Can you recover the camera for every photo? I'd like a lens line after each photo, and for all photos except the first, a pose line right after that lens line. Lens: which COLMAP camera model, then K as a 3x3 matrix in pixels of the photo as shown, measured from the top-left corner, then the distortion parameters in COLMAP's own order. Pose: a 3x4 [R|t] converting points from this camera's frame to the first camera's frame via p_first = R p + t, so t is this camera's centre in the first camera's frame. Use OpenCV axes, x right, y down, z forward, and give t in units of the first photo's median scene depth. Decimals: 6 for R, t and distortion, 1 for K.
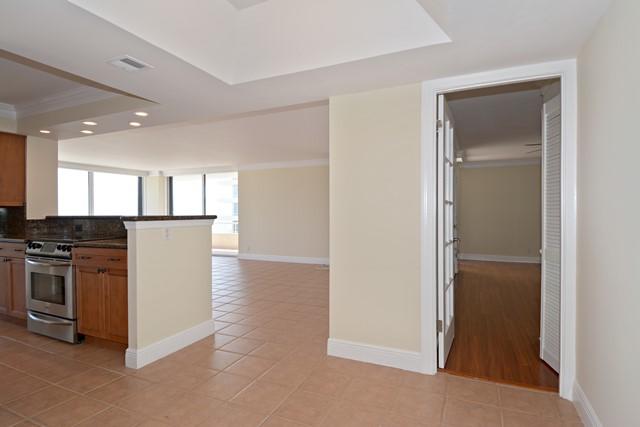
lens RADIAL K [[339.5, 0, 321.8], [0, 339.5, 211.6], [0, 0, 1]] dist [-0.001504, -0.001703]
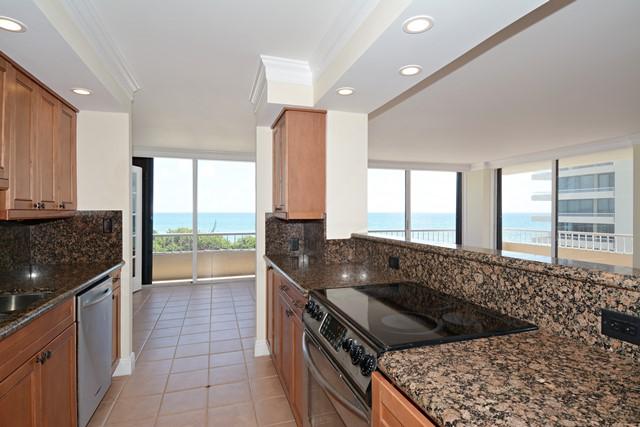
lens RADIAL K [[339.5, 0, 321.8], [0, 339.5, 211.6], [0, 0, 1]] dist [-0.001504, -0.001703]
pose [[0.667238, 0.001055, -0.744844, -0.179822], [0.002200, 0.999992, 0.003387, -0.014592], [0.744841, -0.003899, 0.667230, 0.255354]]
